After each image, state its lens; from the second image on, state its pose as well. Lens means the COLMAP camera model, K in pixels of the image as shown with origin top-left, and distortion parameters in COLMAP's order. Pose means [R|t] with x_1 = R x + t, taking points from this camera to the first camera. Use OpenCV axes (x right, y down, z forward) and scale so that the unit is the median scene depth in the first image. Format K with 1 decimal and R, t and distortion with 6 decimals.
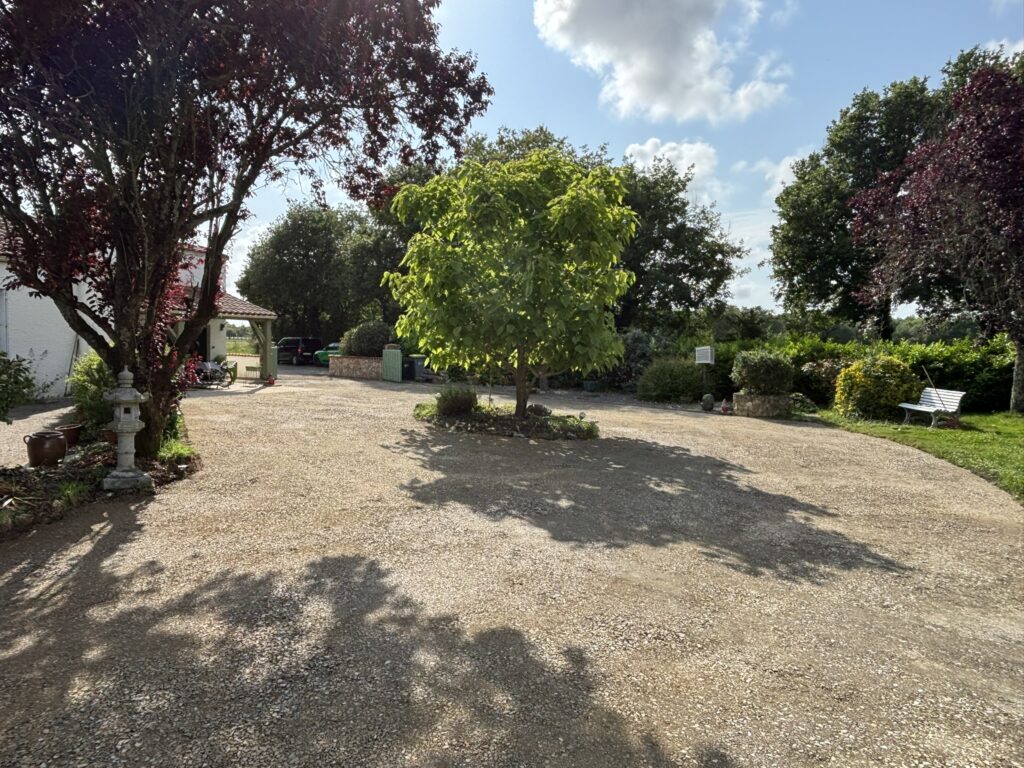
lens RADIAL K [[657.9, 0, 513.0], [0, 657.9, 383.8], [0, 0, 1]] dist [-0.022121, -0.001225]
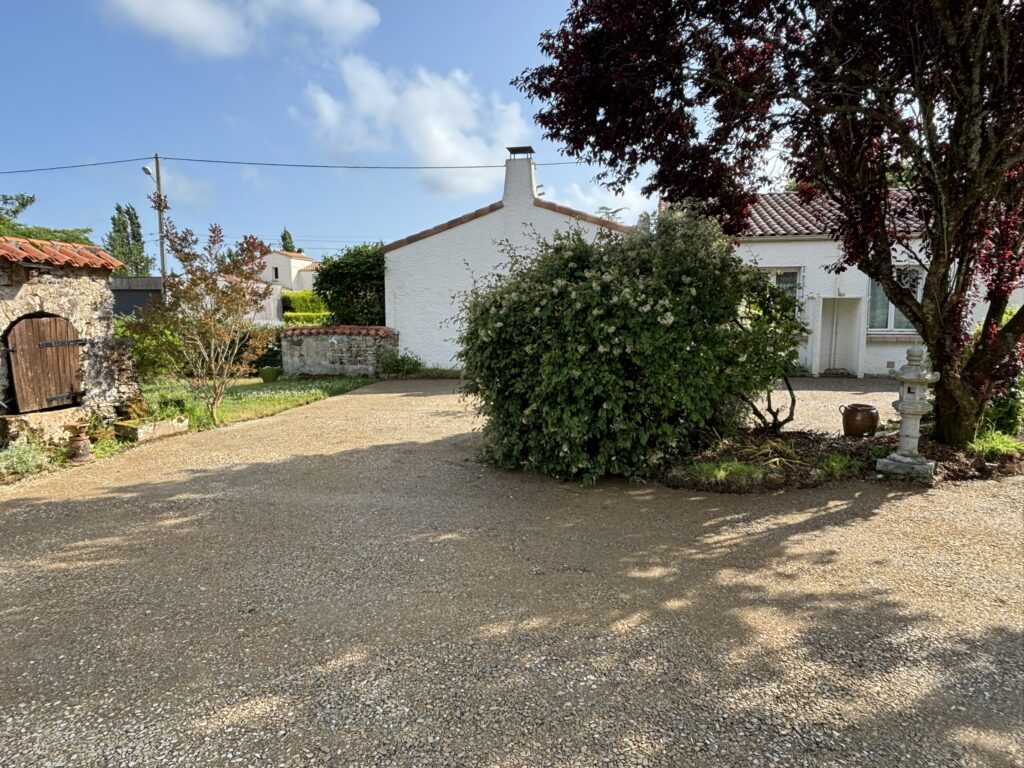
lens RADIAL K [[657.9, 0, 512.9], [0, 657.9, 386.0], [0, 0, 1]] dist [-0.022121, -0.001225]
pose [[0.233557, 0.083401, -0.968760, 0.160964], [-0.044703, 0.996182, 0.074985, -0.008136], [0.971315, 0.025793, 0.236393, 0.239780]]
